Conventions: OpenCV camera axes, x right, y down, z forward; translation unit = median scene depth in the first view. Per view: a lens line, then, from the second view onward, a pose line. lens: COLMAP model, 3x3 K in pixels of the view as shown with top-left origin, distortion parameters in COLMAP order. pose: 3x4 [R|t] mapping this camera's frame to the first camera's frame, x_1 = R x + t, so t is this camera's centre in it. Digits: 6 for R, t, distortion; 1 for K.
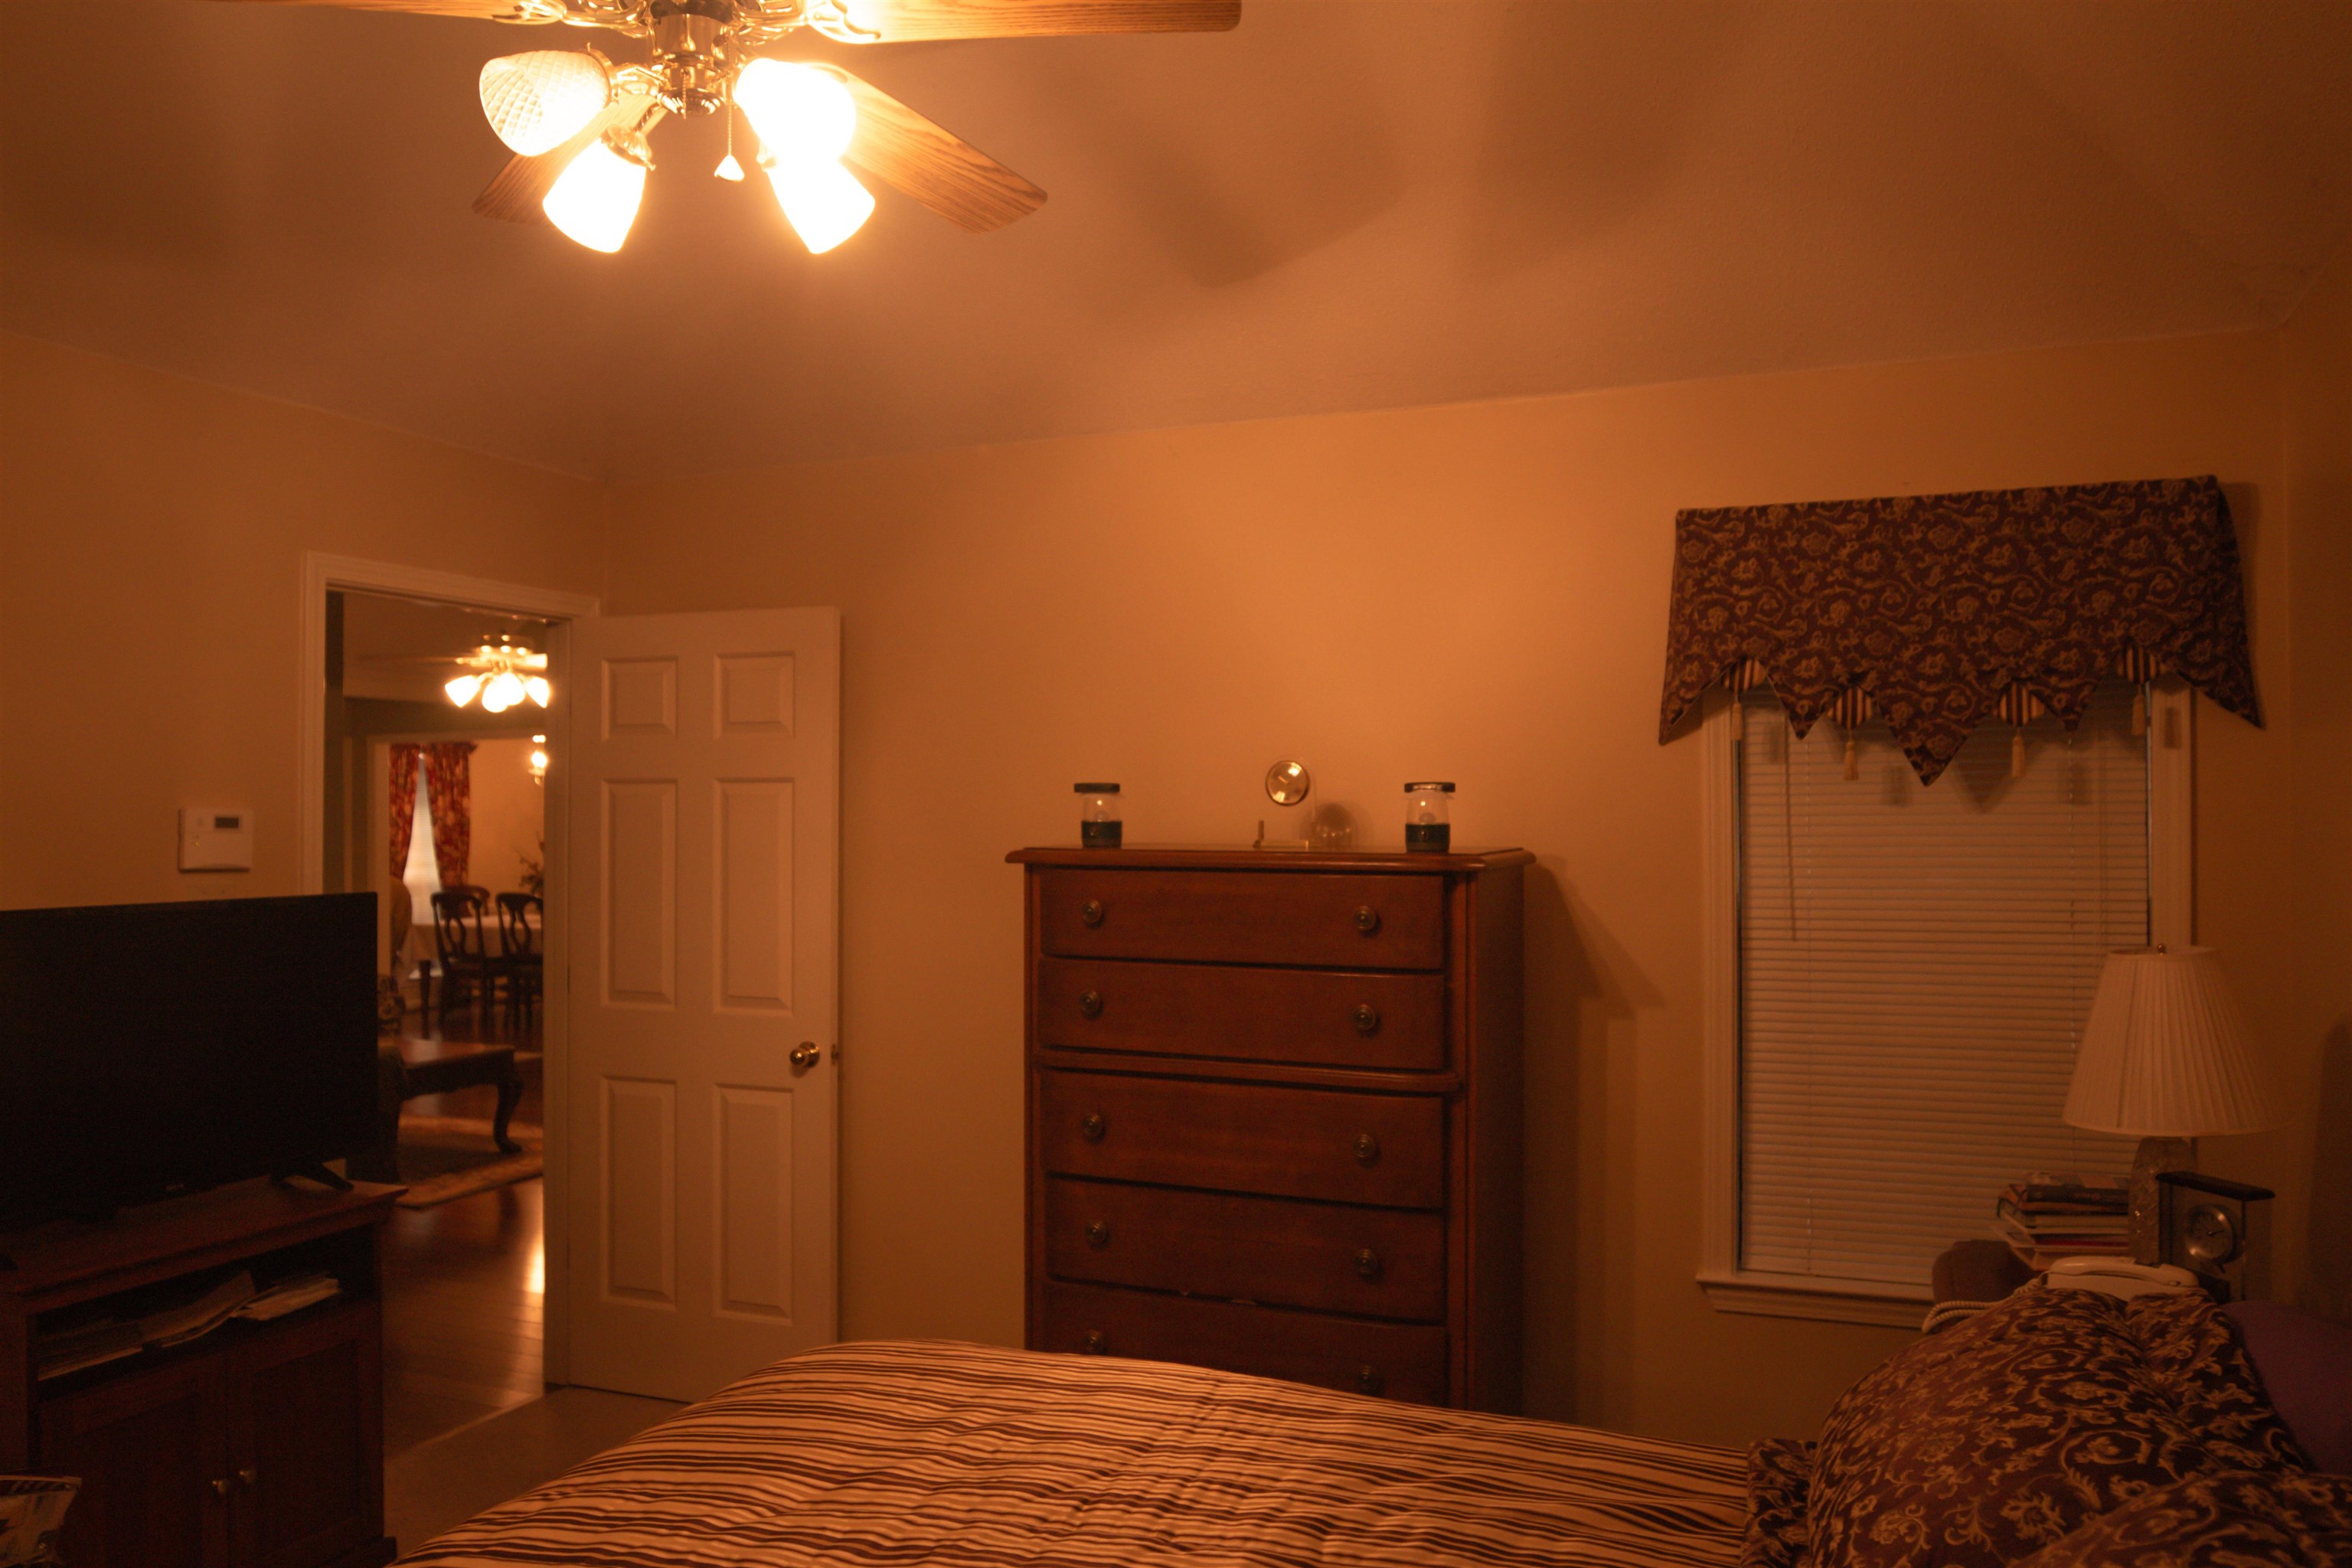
lens RADIAL K [[1748.2, 0, 1176.0], [0, 1748.2, 784.0], [0, 0, 1]] dist [-0.043787, 0.027854]
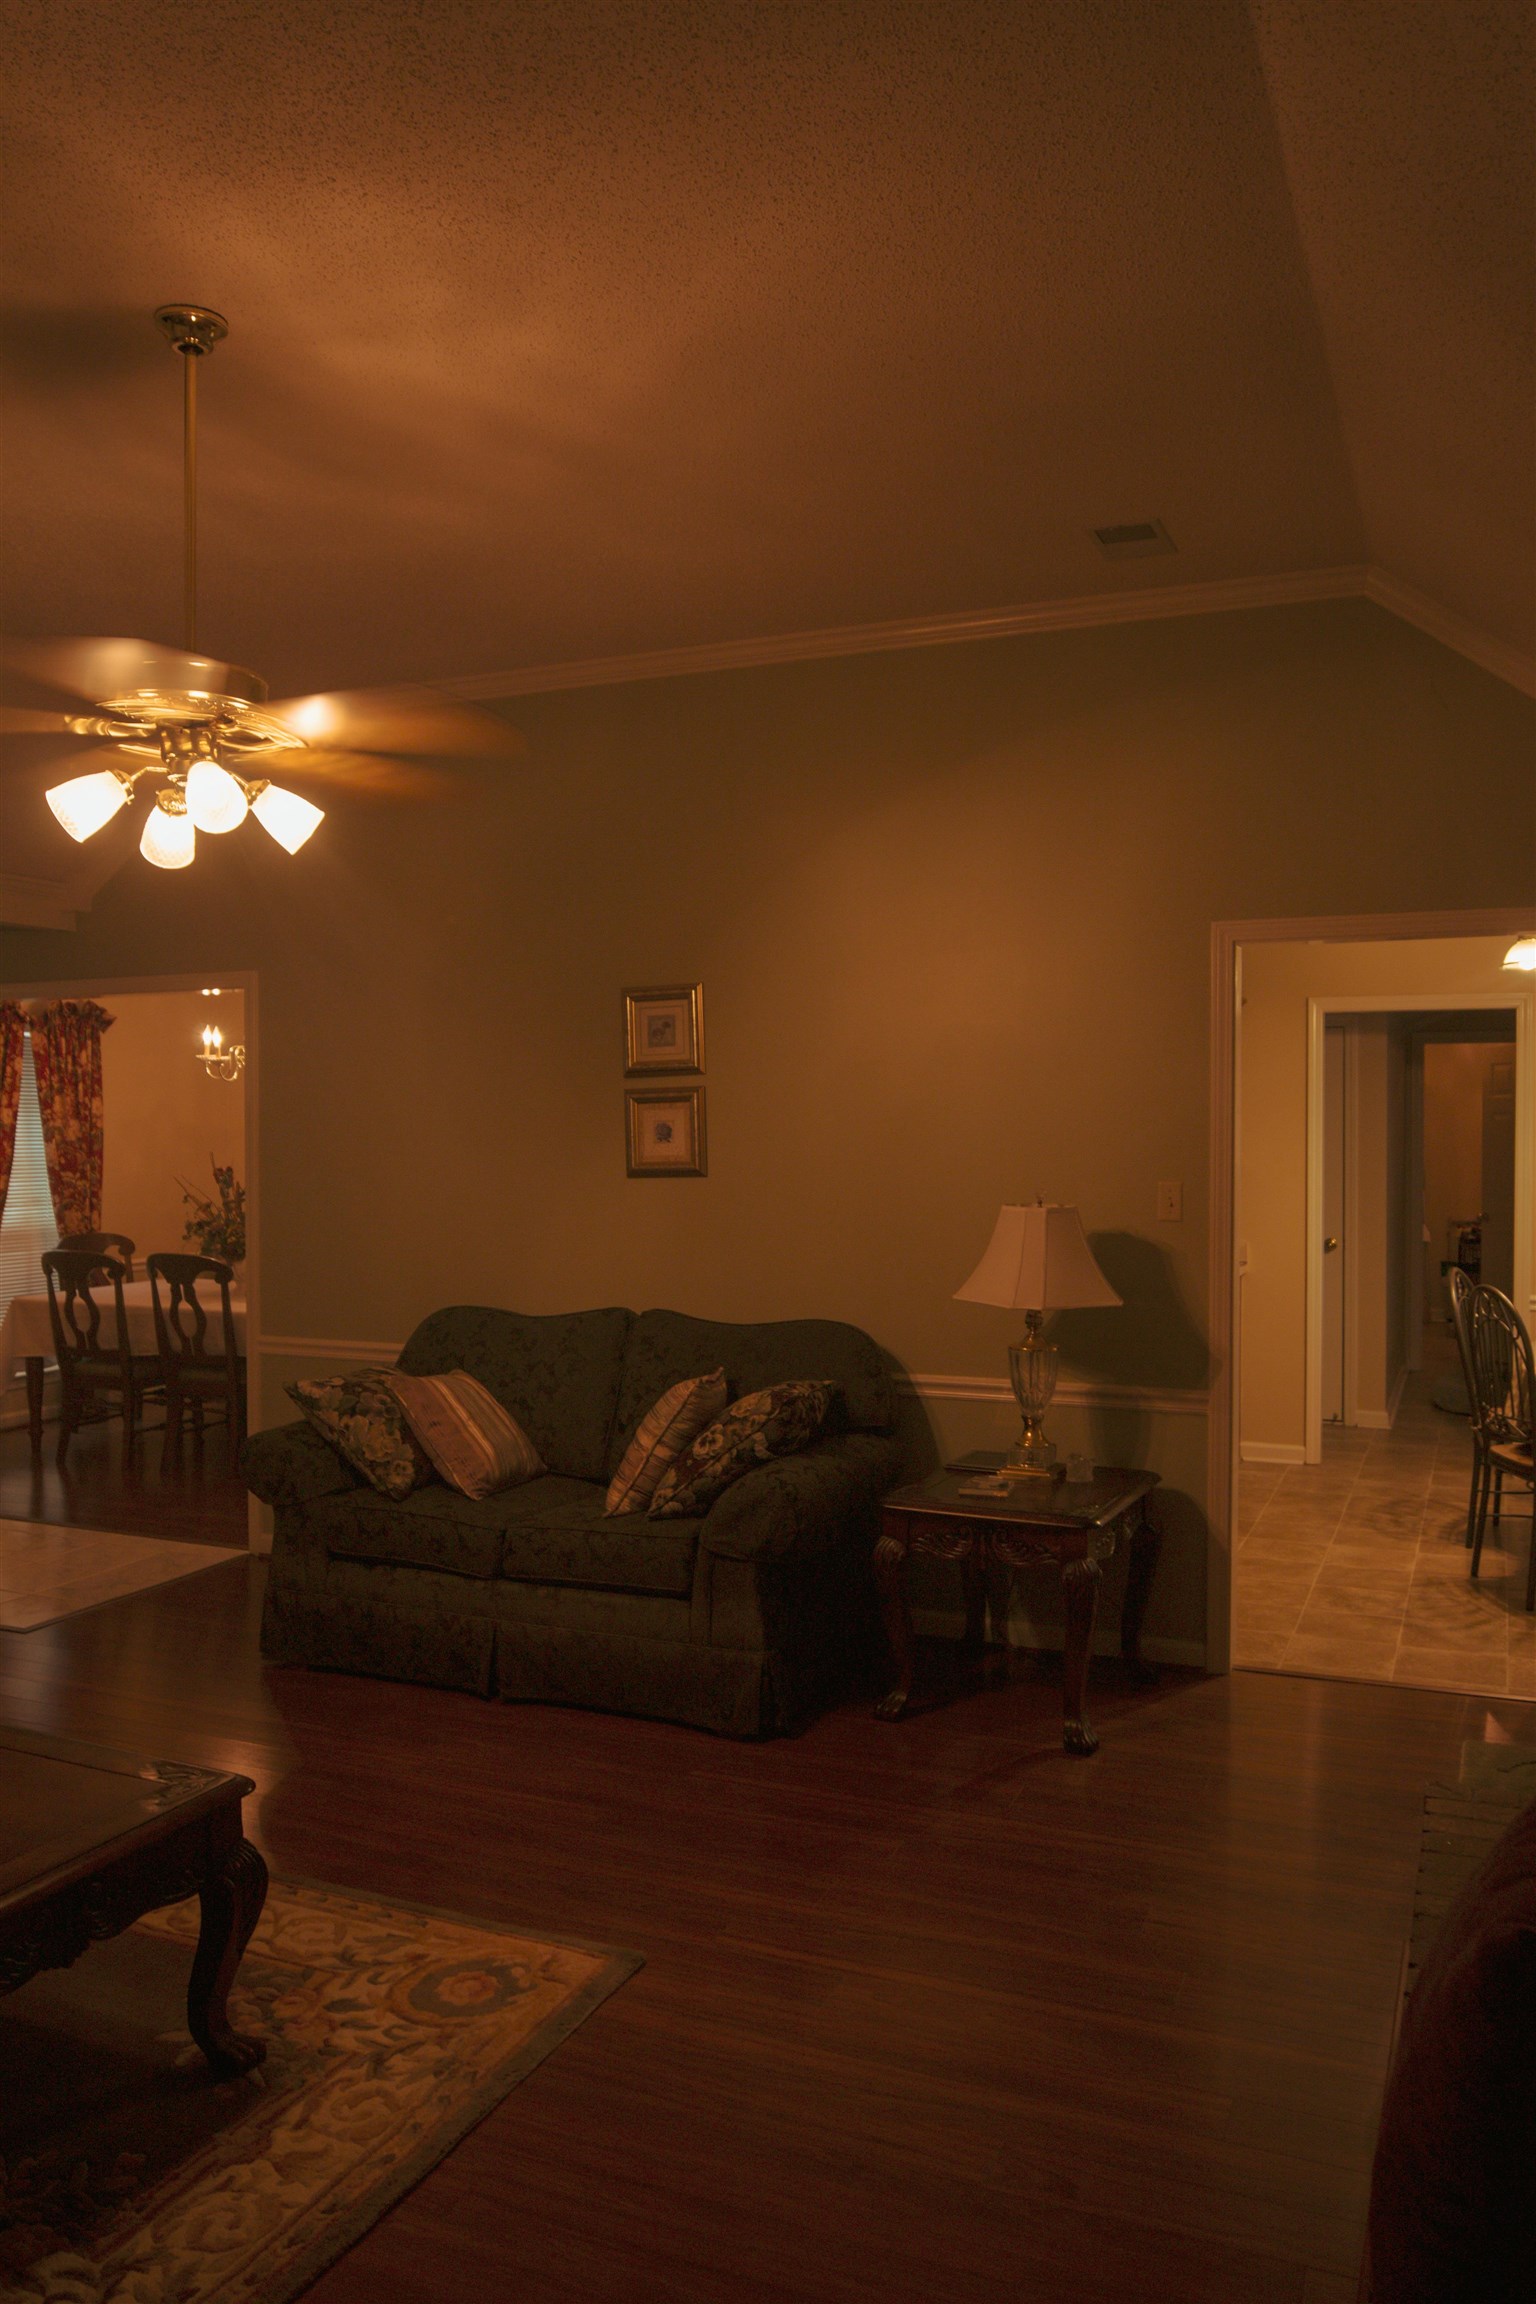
lens RADIAL K [[1712.5, 0, 768.0], [0, 1712.5, 1152.0], [0, 0, 1]] dist [-0.043787, 0.027854]
pose [[0.999928, 0.003915, -0.011376, -0.303451], [-0.003541, 0.999459, 0.032688, 0.012300], [0.011498, -0.032645, 0.999401, 0.738602]]
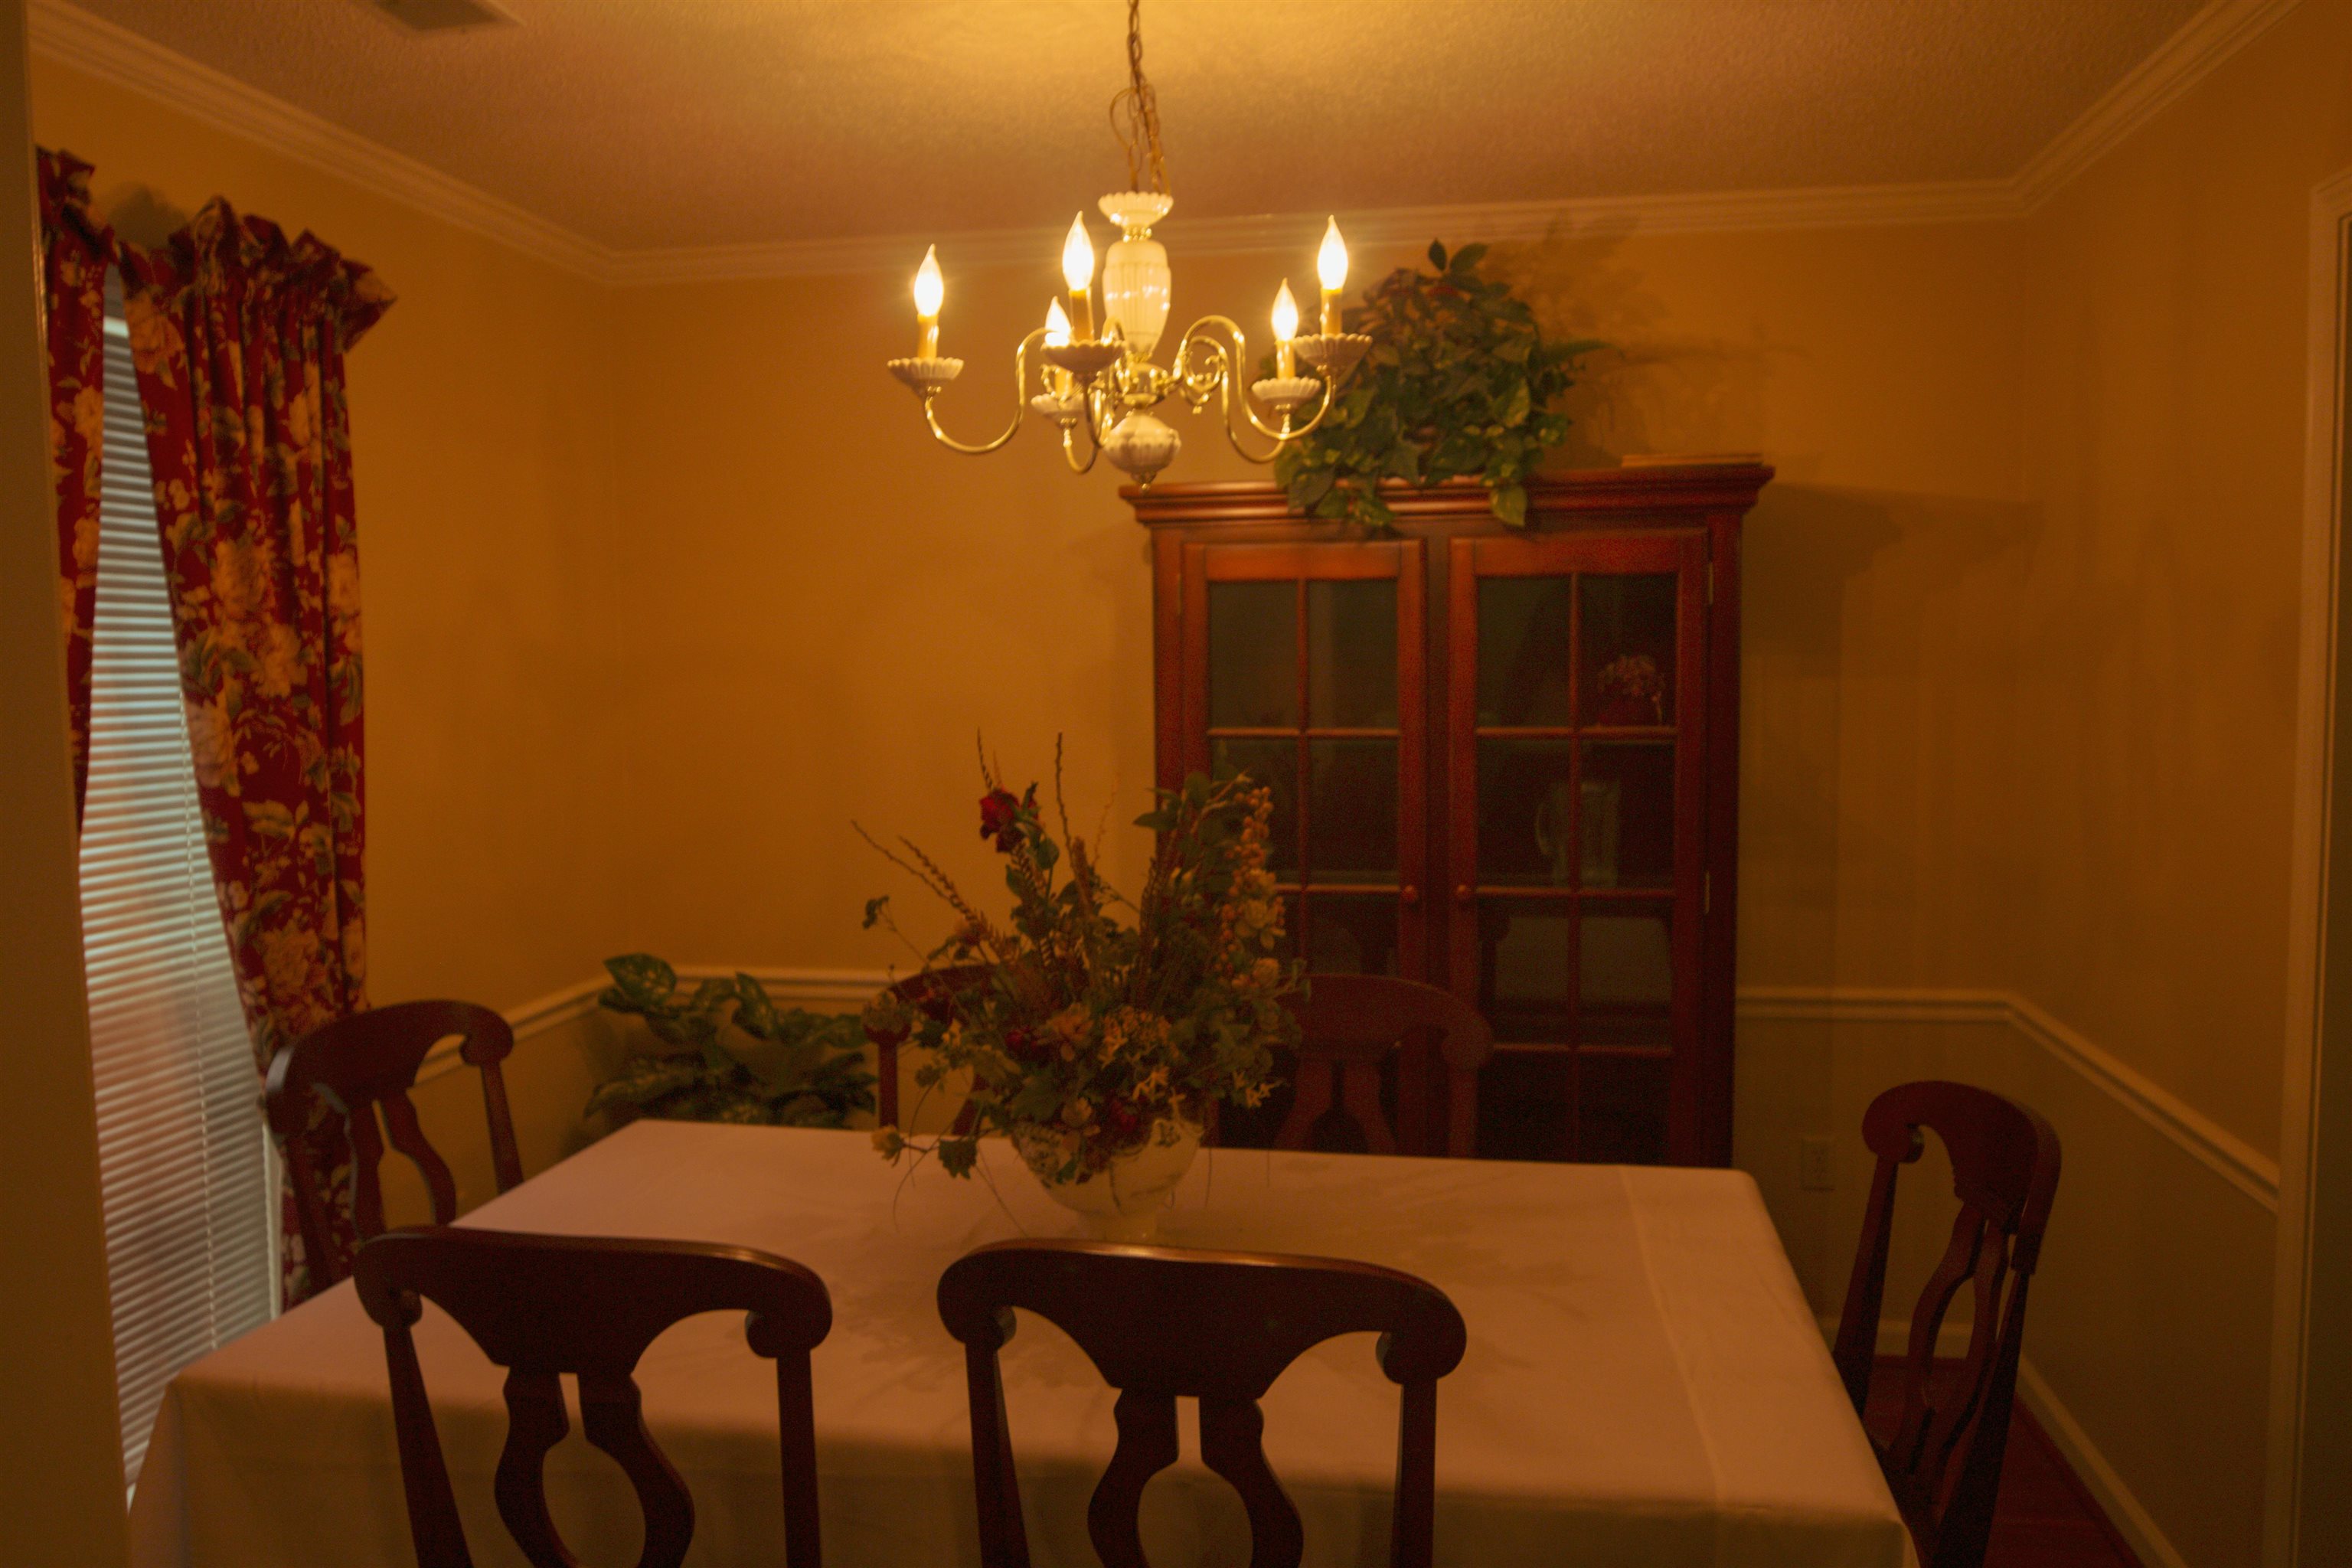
lens RADIAL K [[1748.2, 0, 1176.0], [0, 1748.2, 784.0], [0, 0, 1]] dist [-0.043787, 0.027854]
pose [[0.973067, -0.027165, 0.228916, -0.740263], [0.007595, 0.996271, 0.085940, 0.035654], [-0.230397, -0.081887, 0.969645, 1.598266]]
